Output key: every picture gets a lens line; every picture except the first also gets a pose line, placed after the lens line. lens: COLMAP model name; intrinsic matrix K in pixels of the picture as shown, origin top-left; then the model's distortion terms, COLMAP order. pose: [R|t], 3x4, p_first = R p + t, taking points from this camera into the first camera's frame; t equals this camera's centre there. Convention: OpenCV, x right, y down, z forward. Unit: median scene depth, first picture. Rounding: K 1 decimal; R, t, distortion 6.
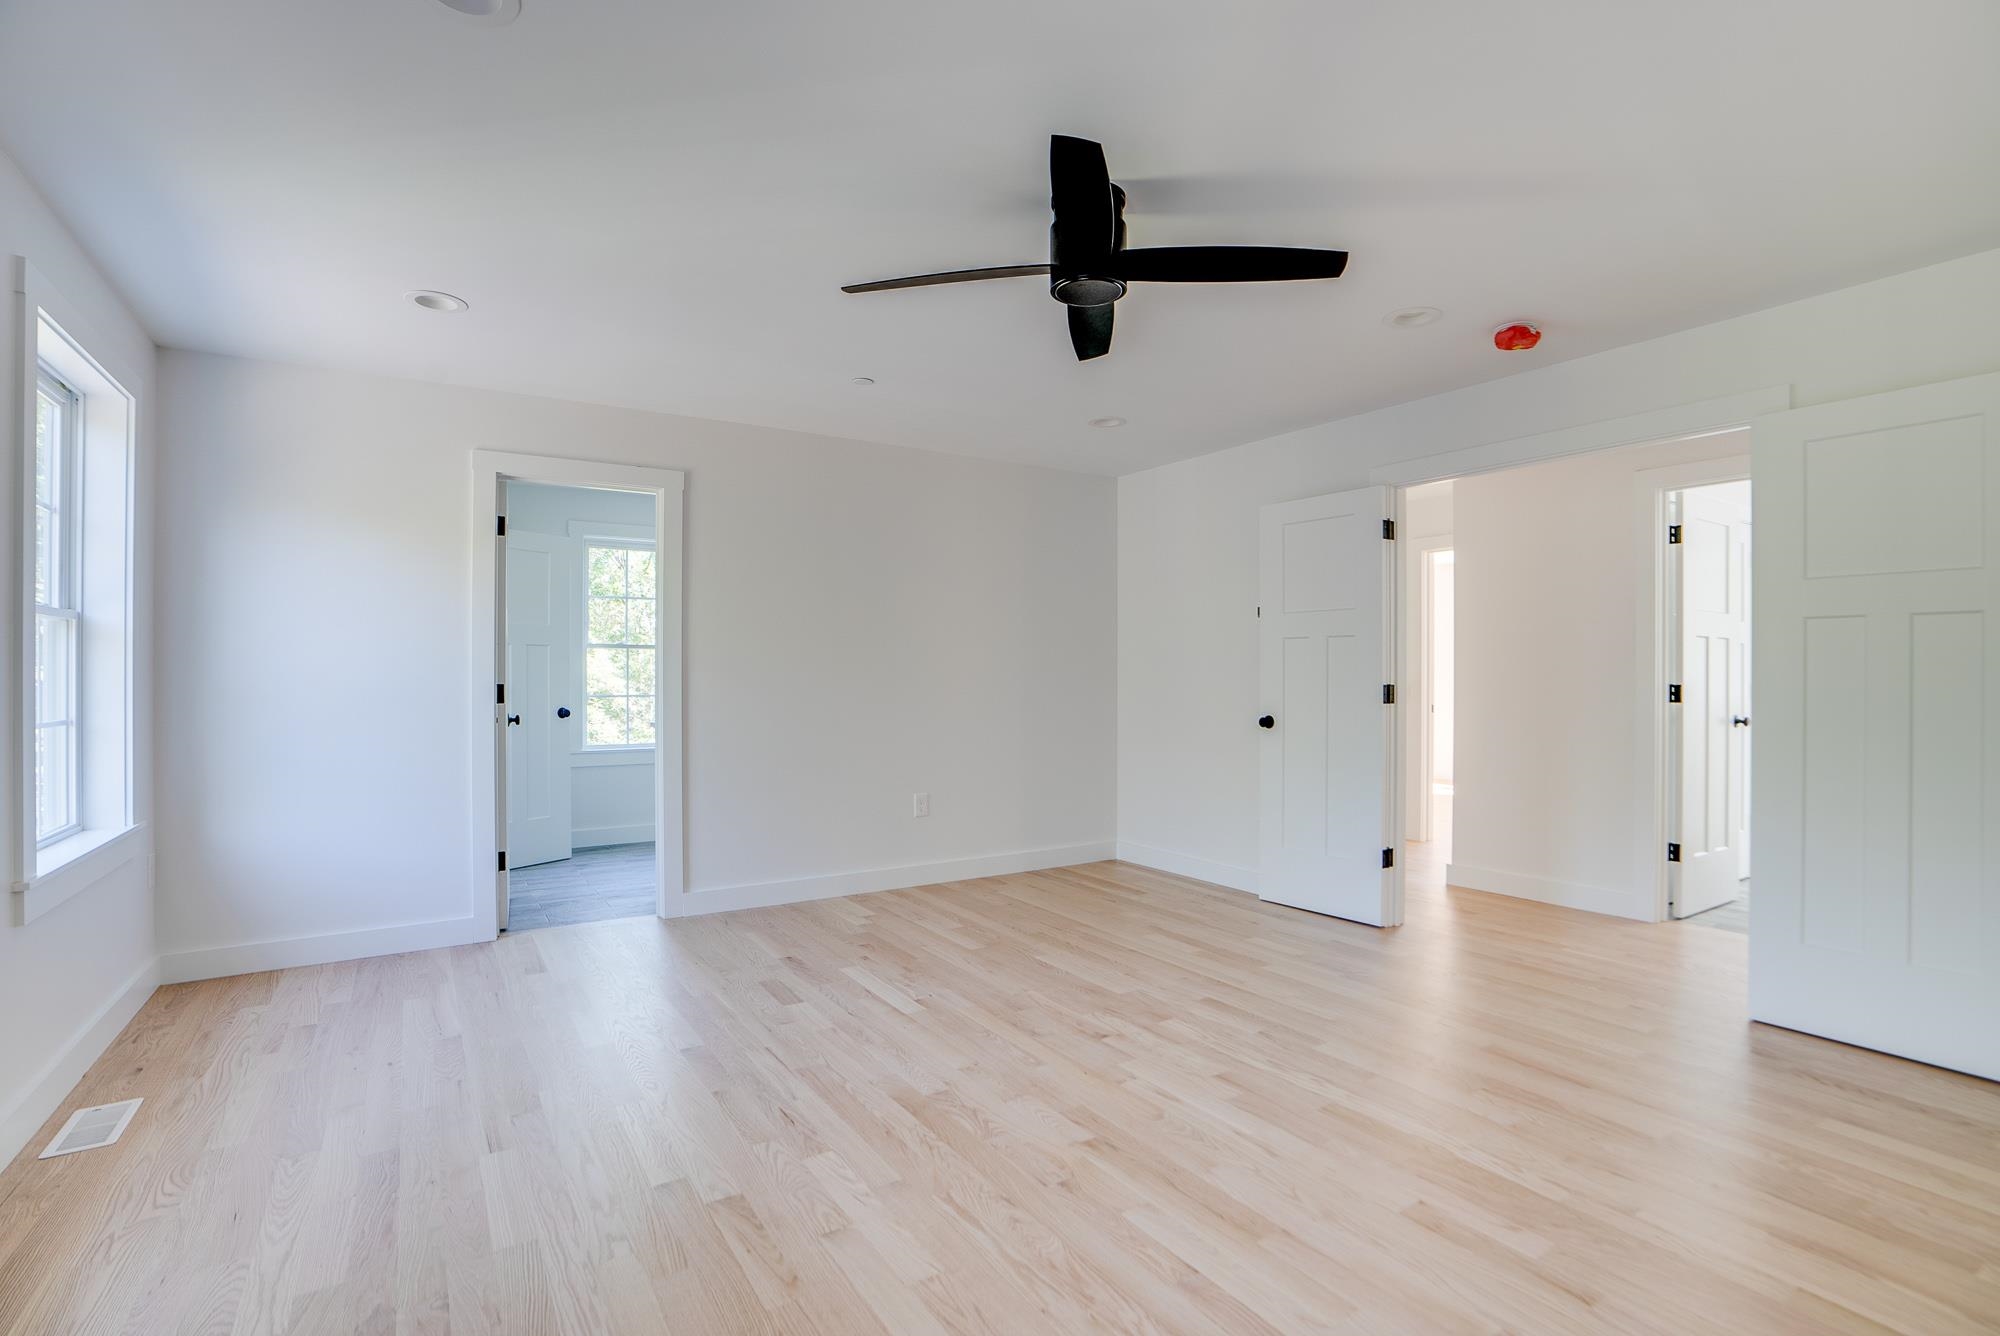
lens RADIAL K [[952.4, 0, 996.0], [0, 952.4, 666.5], [0, 0, 1]] dist [-0.061313, 0.023658]
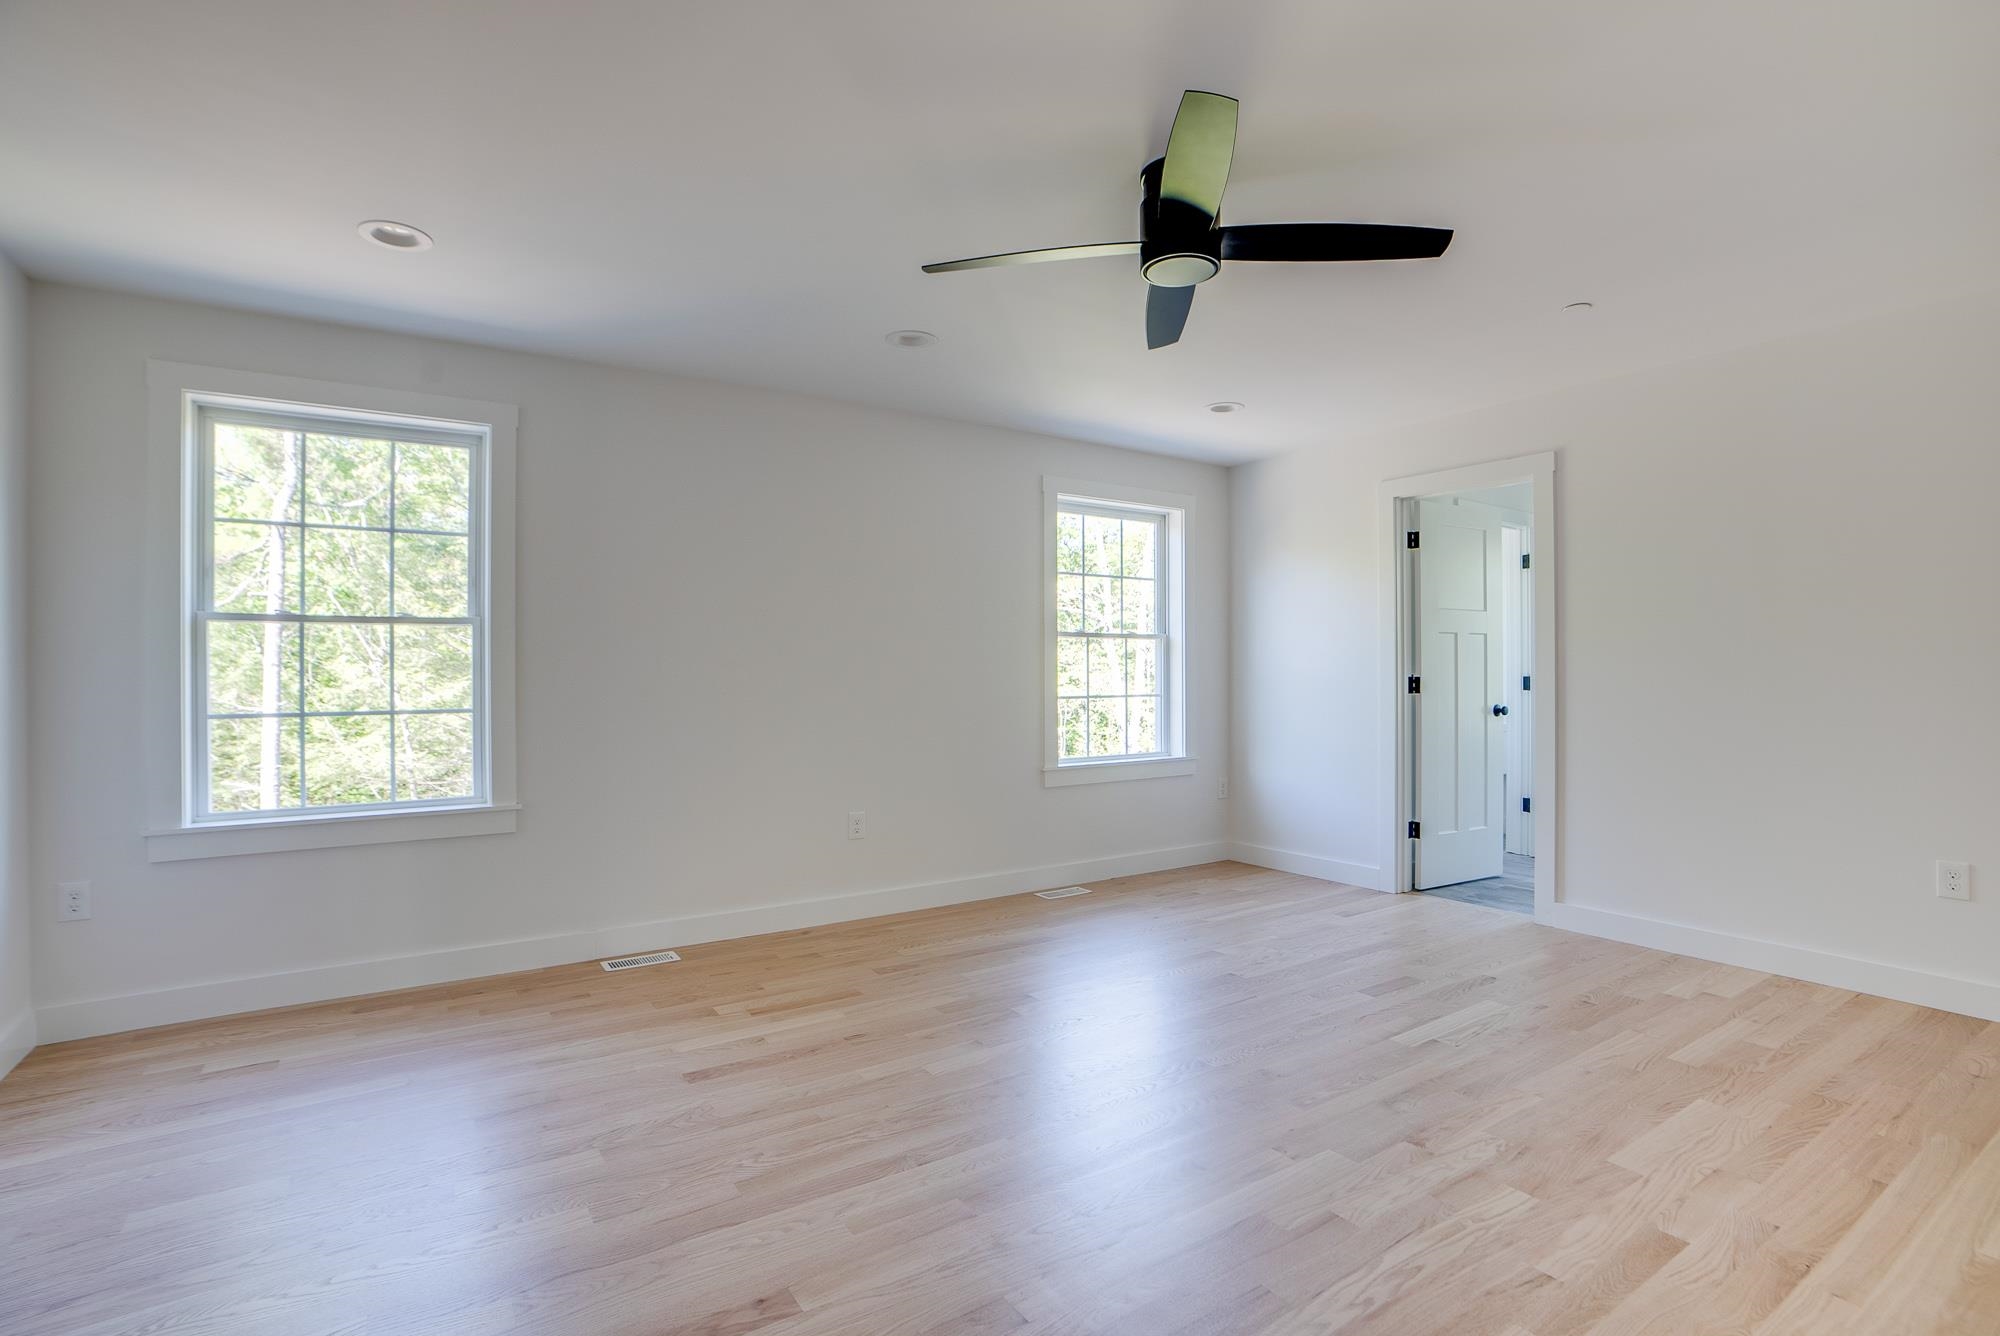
lens RADIAL K [[952.4, 0, 996.0], [0, 952.4, 666.5], [0, 0, 1]] dist [-0.061313, 0.023658]
pose [[0.000011, -0.003886, -0.999992, 0.719144], [0.015542, 0.999872, -0.003885, 0.003698], [0.999879, -0.015542, 0.000071, 0.552618]]
